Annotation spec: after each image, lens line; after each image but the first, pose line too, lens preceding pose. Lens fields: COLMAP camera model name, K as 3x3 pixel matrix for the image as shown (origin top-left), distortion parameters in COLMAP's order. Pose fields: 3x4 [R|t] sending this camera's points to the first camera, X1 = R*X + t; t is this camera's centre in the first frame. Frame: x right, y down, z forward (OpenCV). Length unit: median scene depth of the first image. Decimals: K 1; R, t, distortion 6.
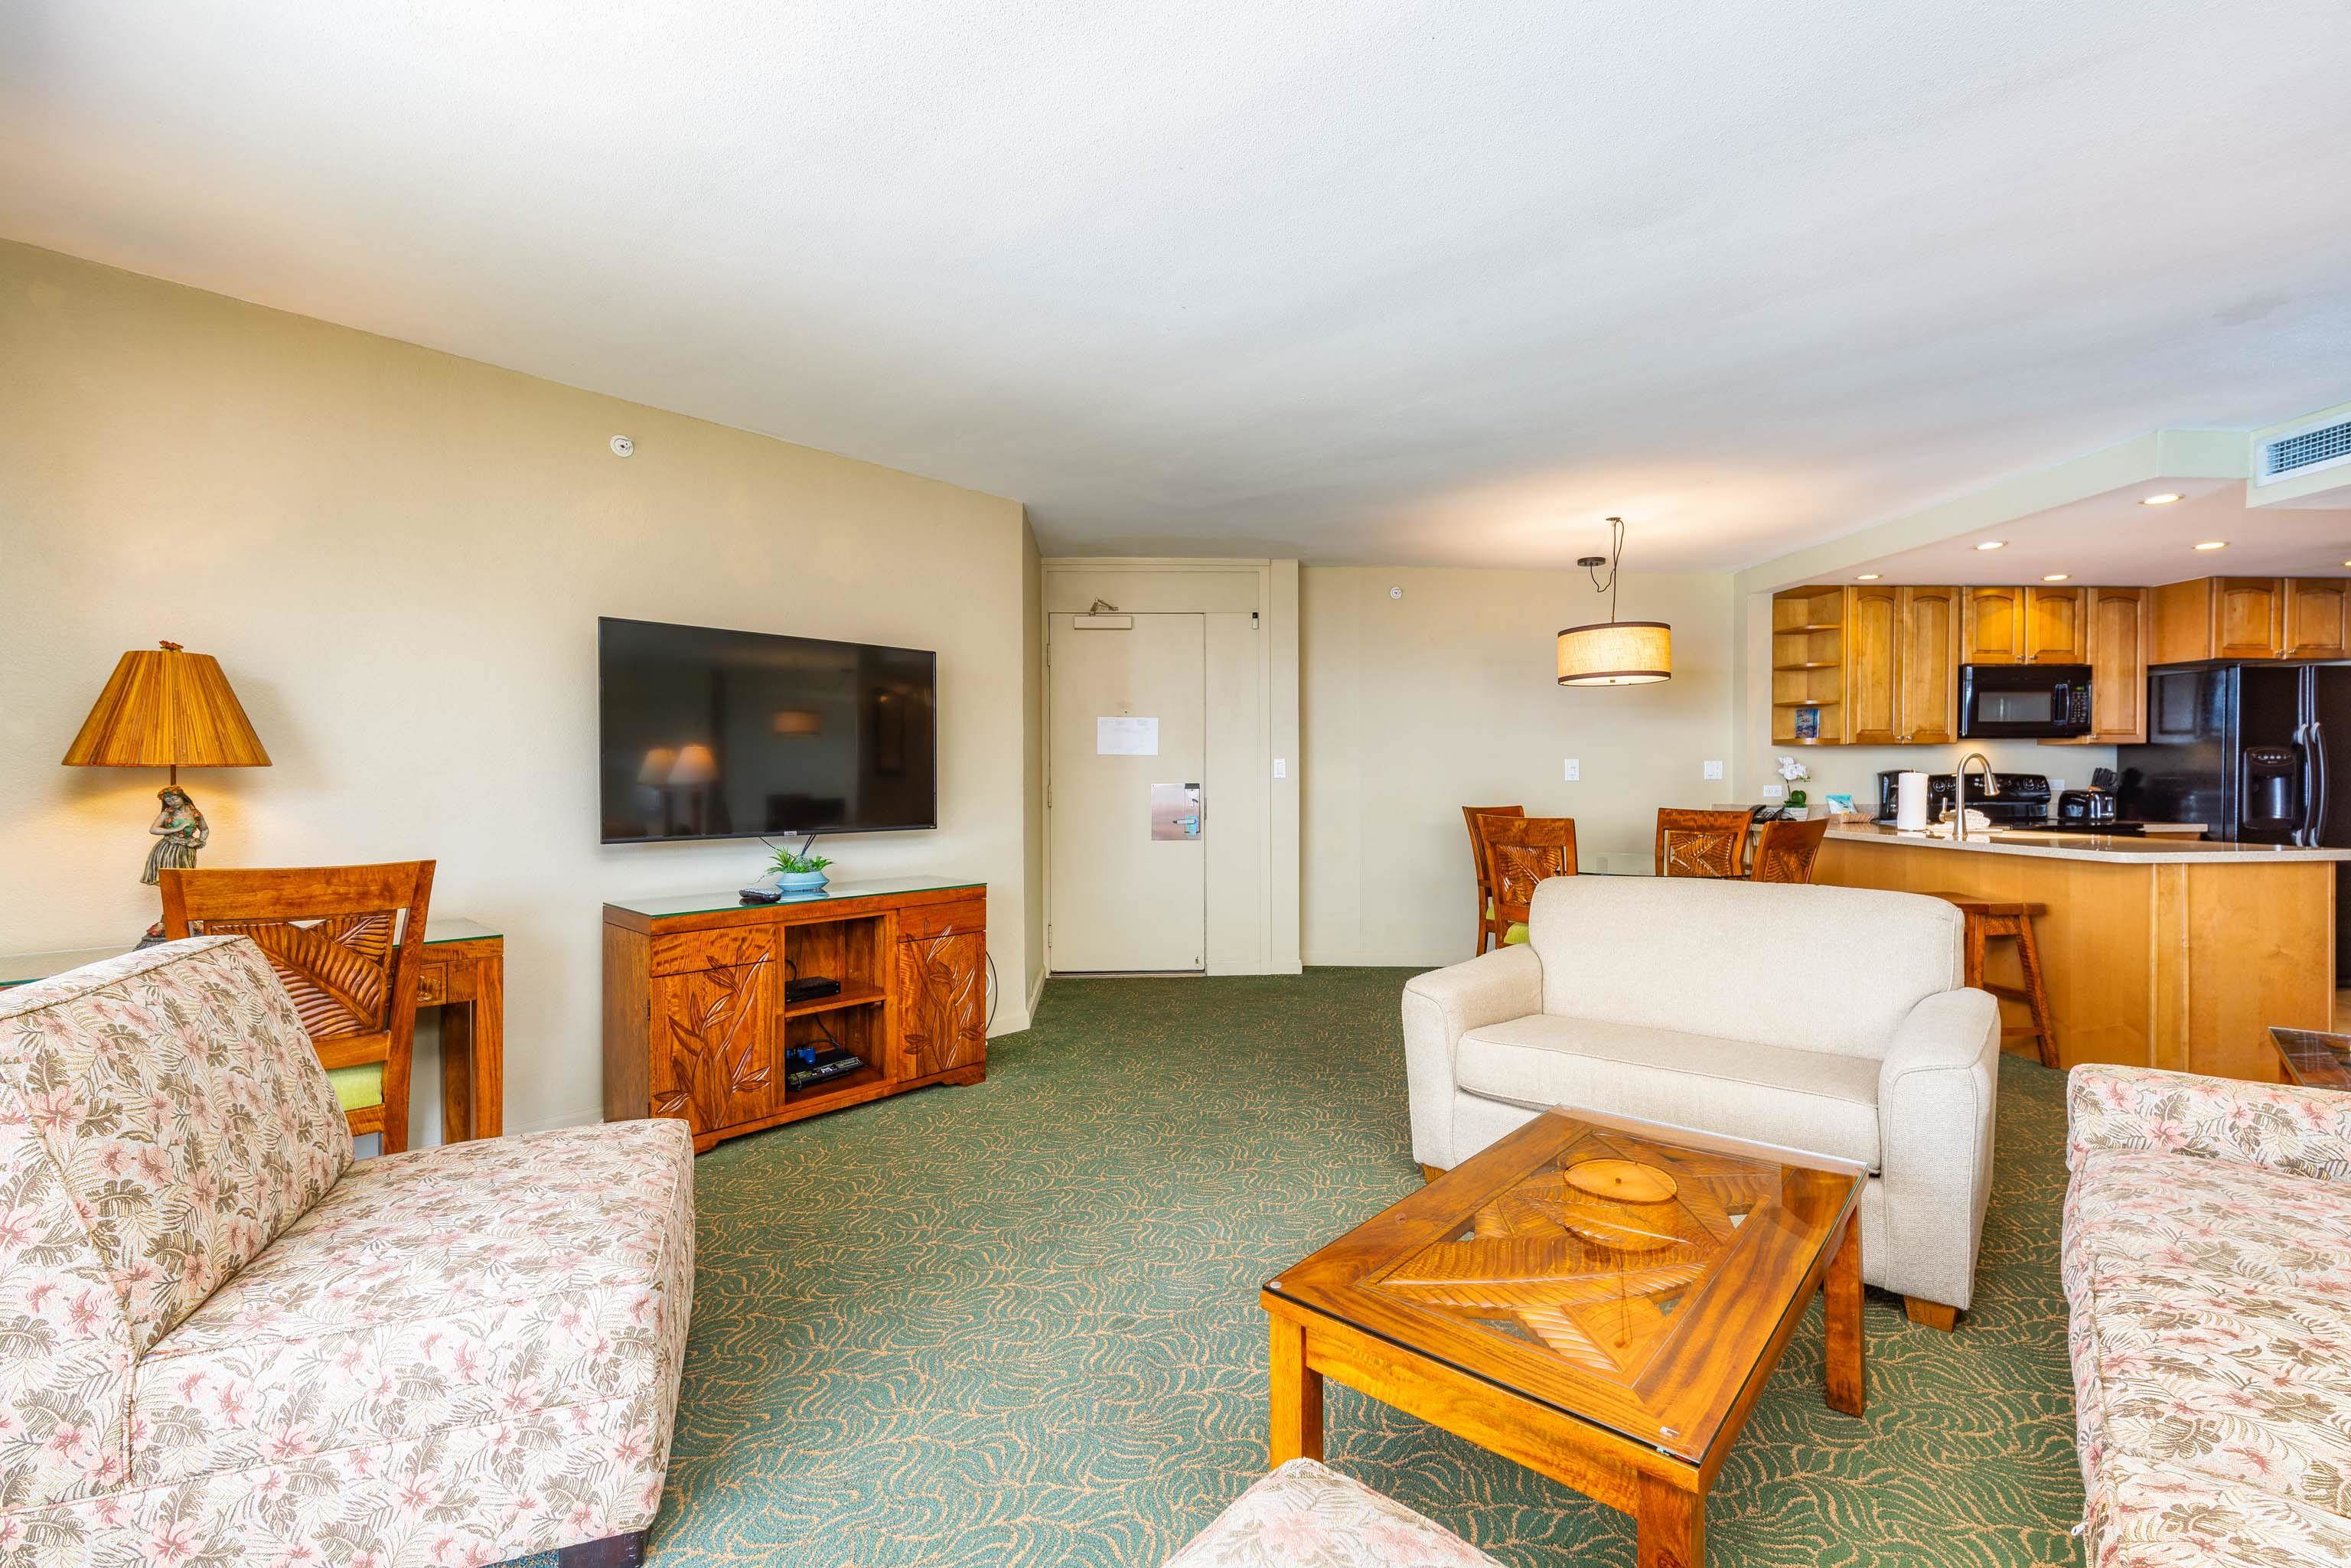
lens RADIAL K [[1017.0, 0, 1164.9], [0, 1017.0, 793.9], [0, 0, 1]] dist [0.001772, 0.000510]
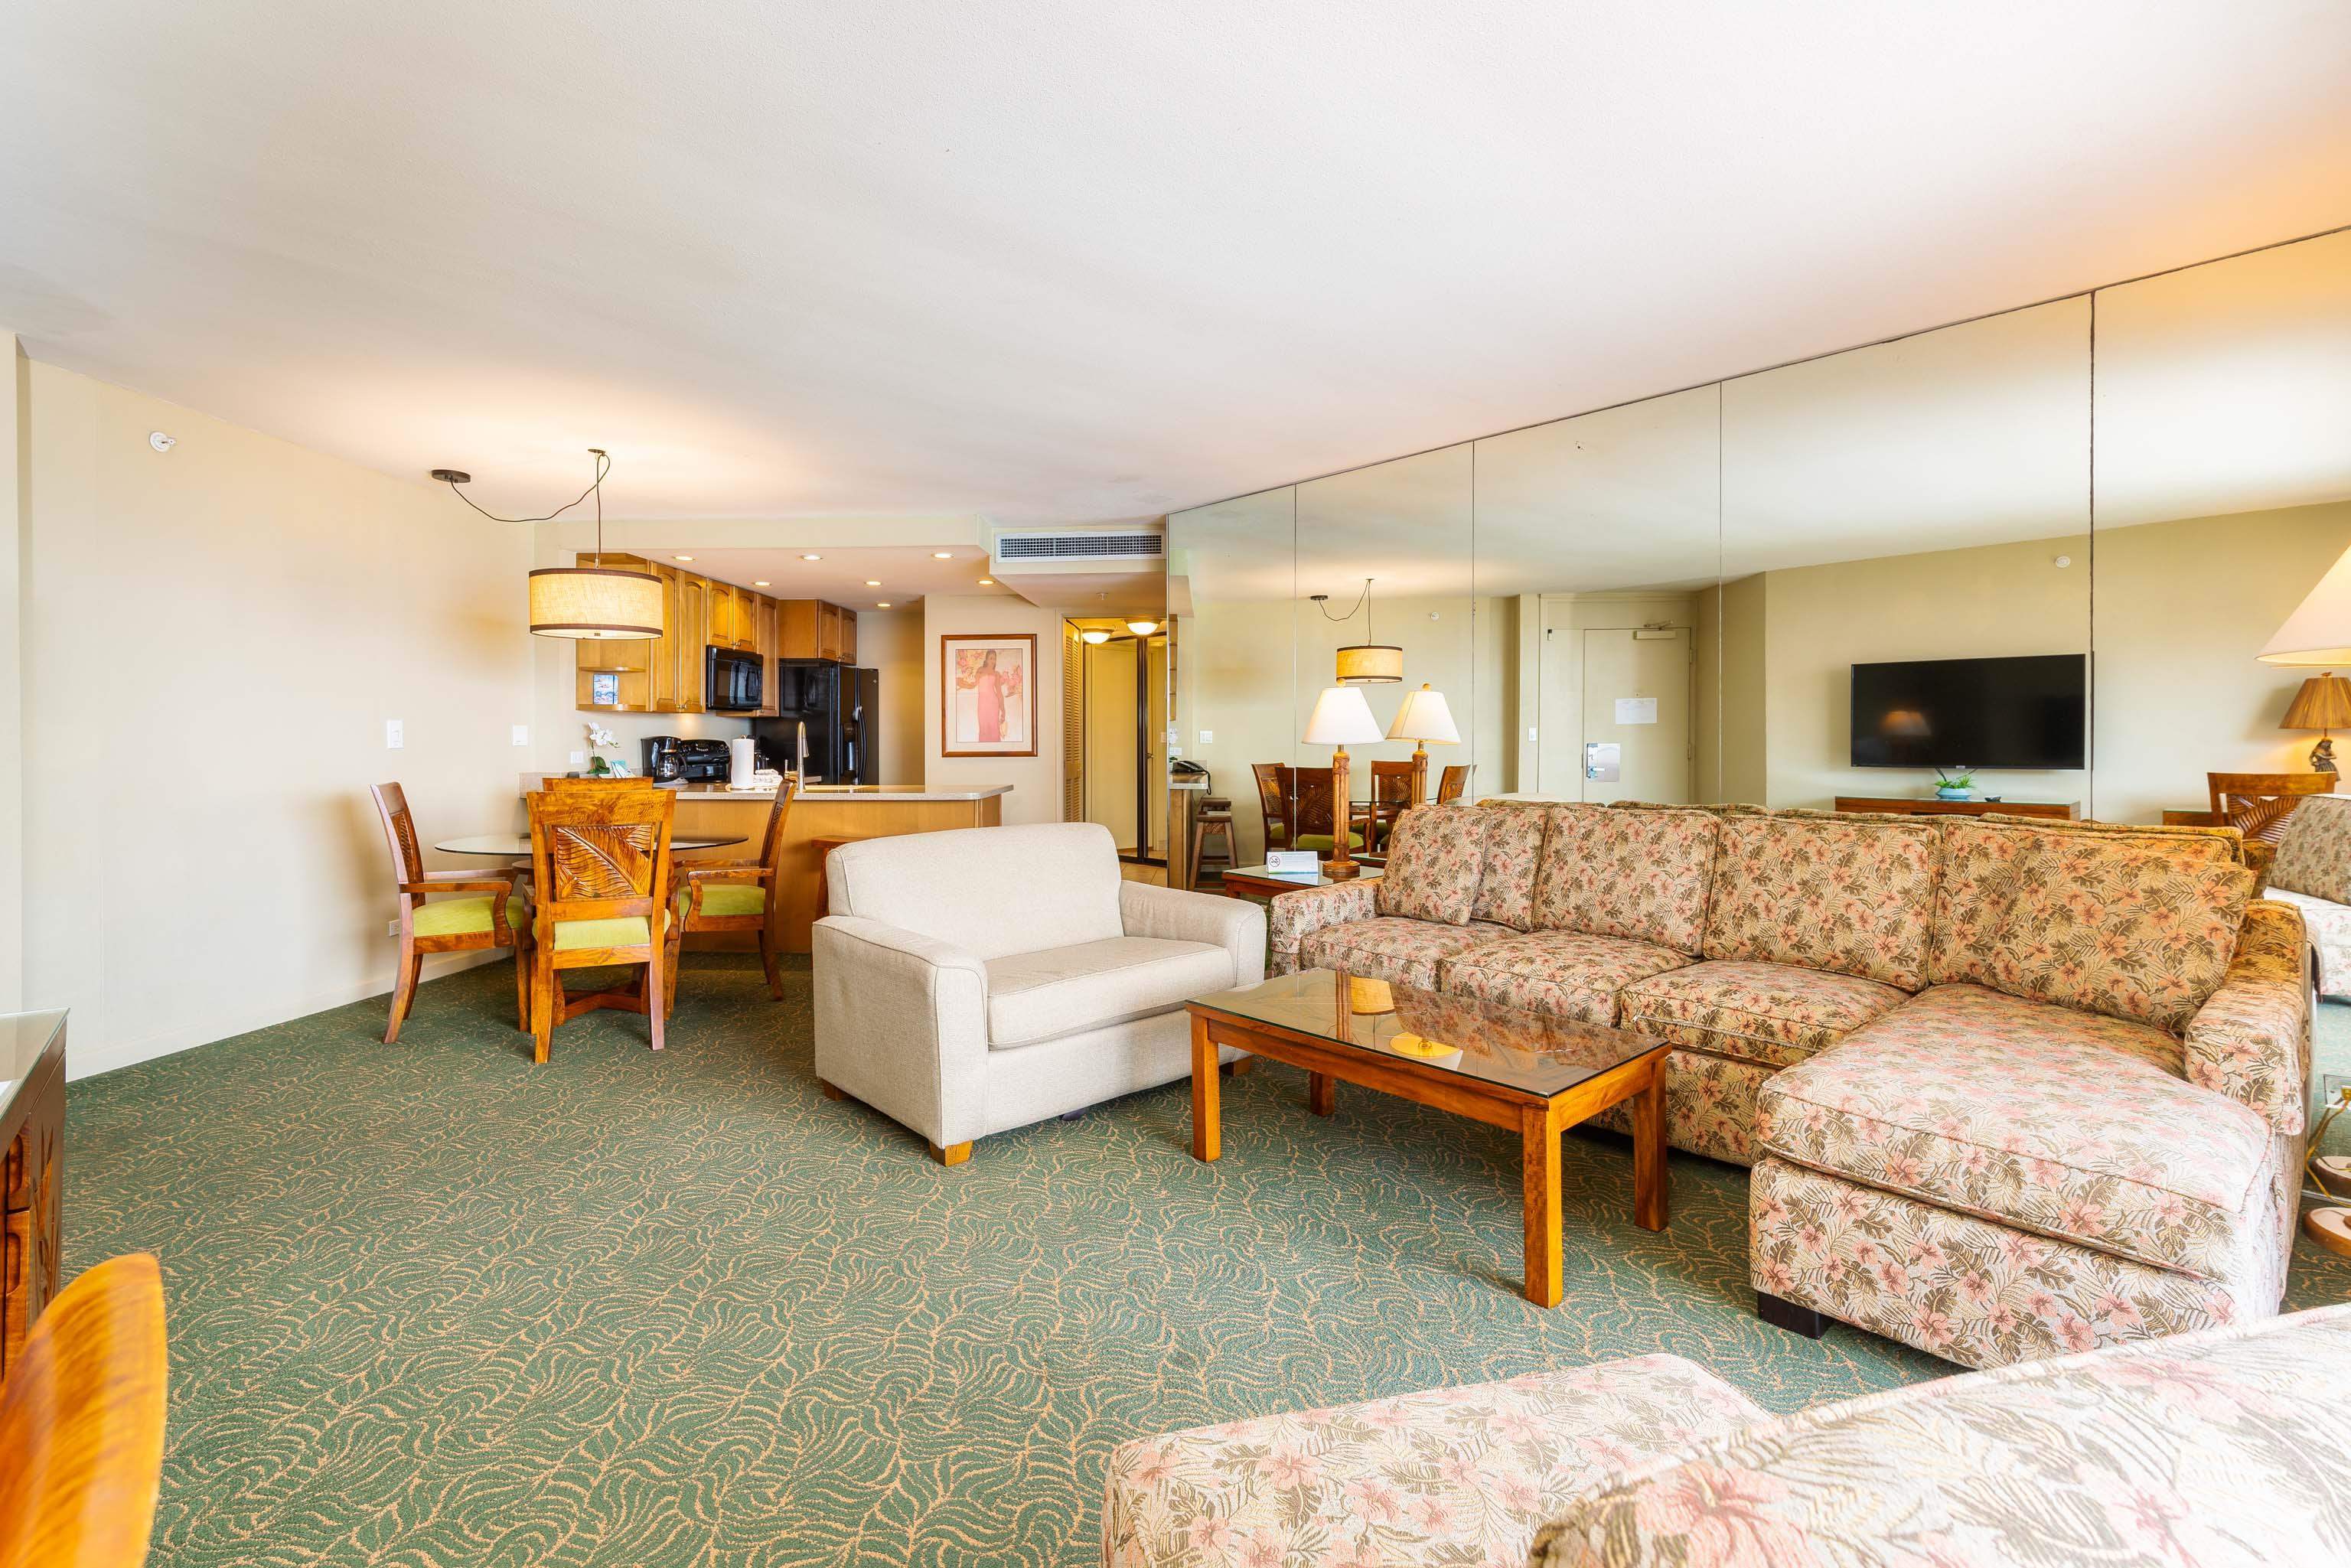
lens RADIAL K [[1072.7, 0, 1178.7], [0, 1072.7, 692.1], [0, 0, 1]] dist [0.001340, 0.000094]
pose [[0.112270, 0.046615, 0.992584, -0.364333], [0.019238, 0.998610, -0.049074, -0.003690], [-0.993492, 0.024605, 0.111217, 0.331139]]
